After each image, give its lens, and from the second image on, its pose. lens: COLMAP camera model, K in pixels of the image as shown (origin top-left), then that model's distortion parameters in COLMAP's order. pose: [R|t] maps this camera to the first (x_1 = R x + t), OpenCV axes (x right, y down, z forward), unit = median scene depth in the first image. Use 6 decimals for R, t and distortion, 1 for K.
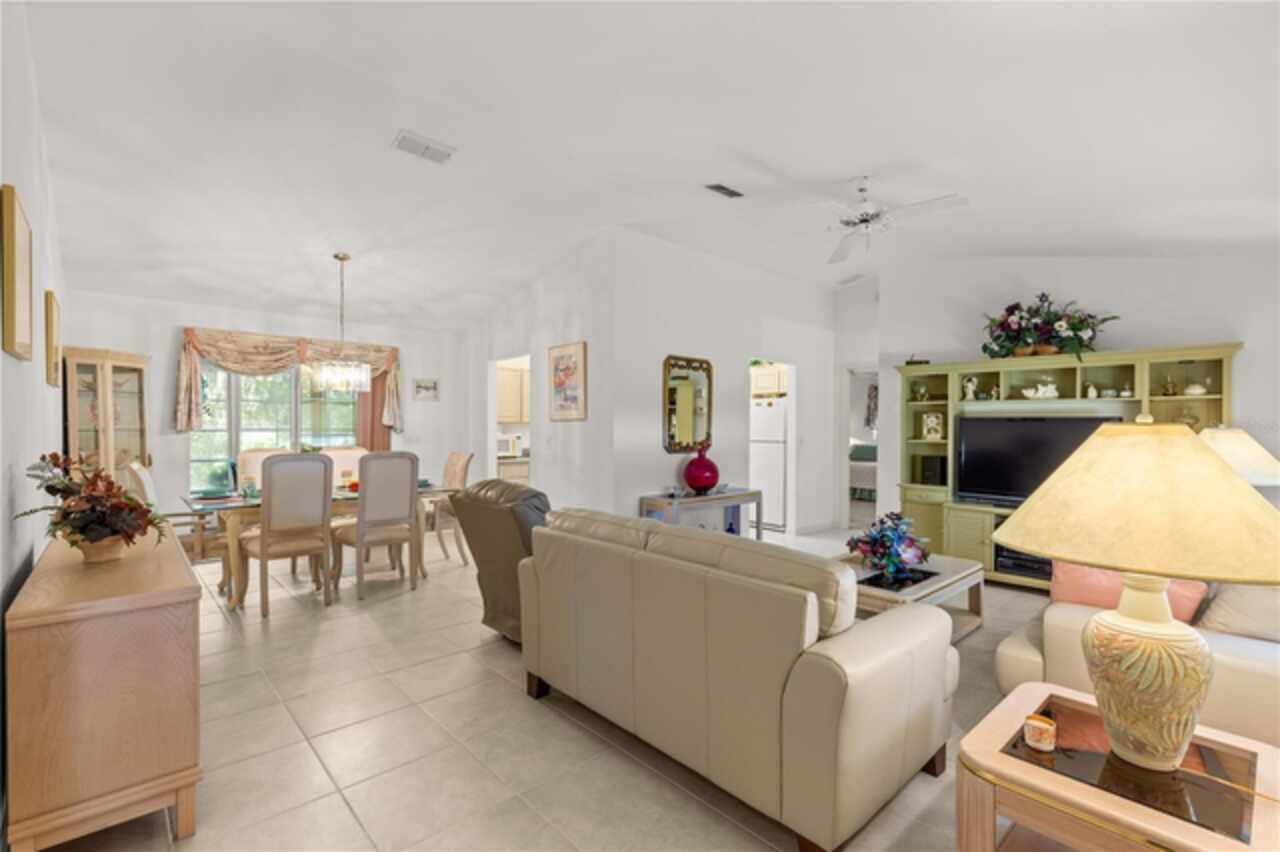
lens RADIAL K [[570.2, 0, 640.2], [0, 570.2, 431.8], [0, 0, 1]] dist [0.002991, -0.000393]
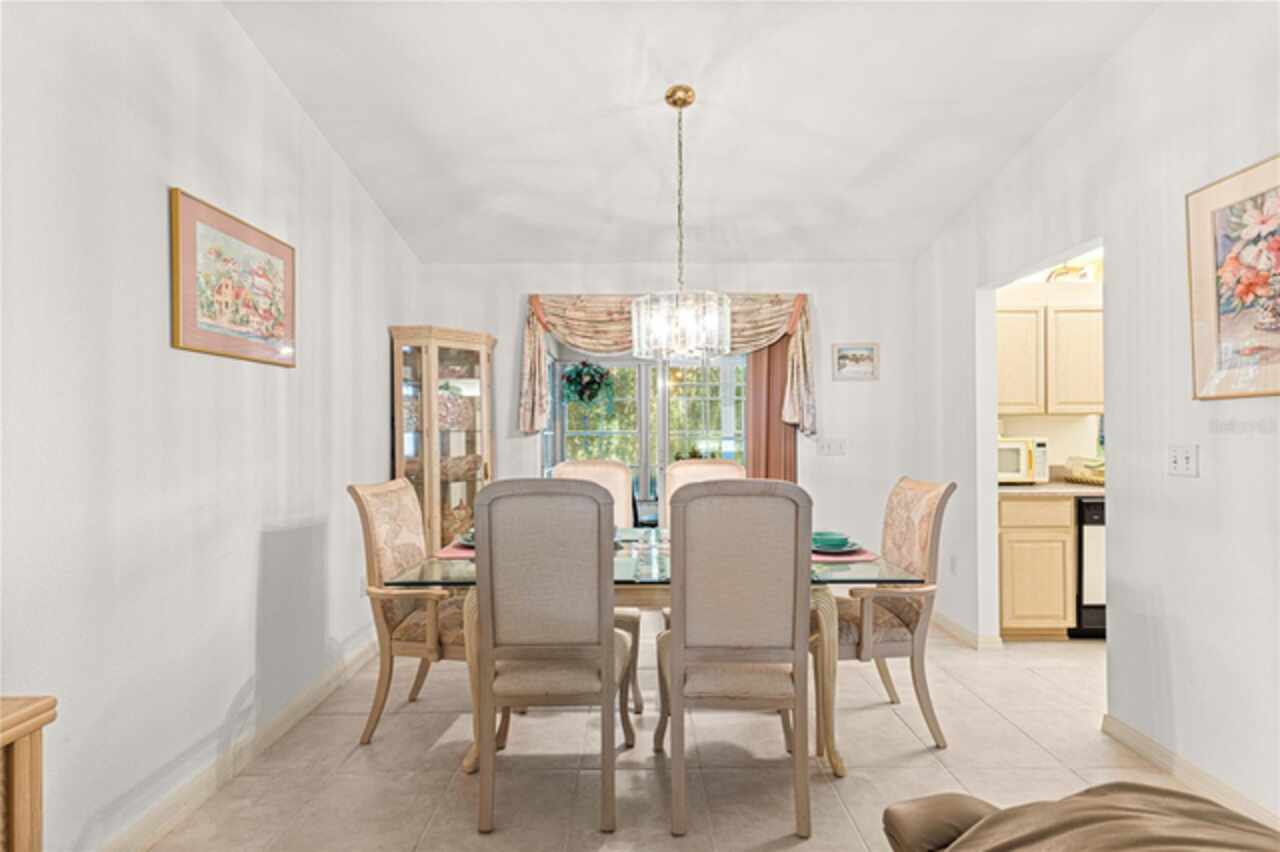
lens RADIAL K [[570.2, 0, 640.2], [0, 570.2, 431.8], [0, 0, 1]] dist [0.002991, -0.000393]
pose [[0.735384, -0.007293, -0.677611, -0.175612], [0.001653, 0.999958, -0.008968, 0.004077], [0.677648, 0.005474, 0.735366, 0.522693]]
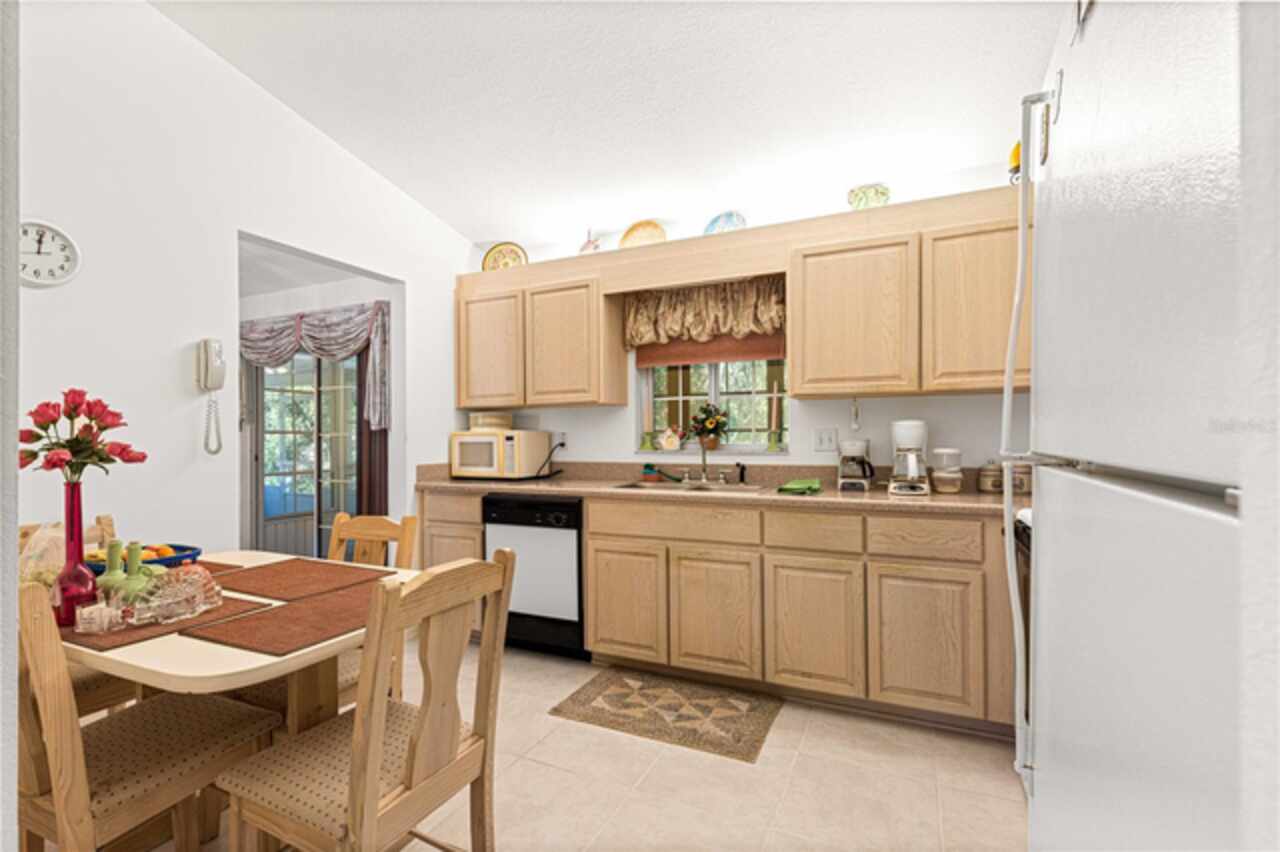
lens RADIAL K [[570.2, 0, 640.2], [0, 570.2, 431.8], [0, 0, 1]] dist [0.002991, -0.000393]
pose [[0.379944, -0.017055, -0.924852, 0.345931], [0.001563, 0.999840, -0.017796, 0.018490], [0.925008, 0.005316, 0.379911, 1.222413]]
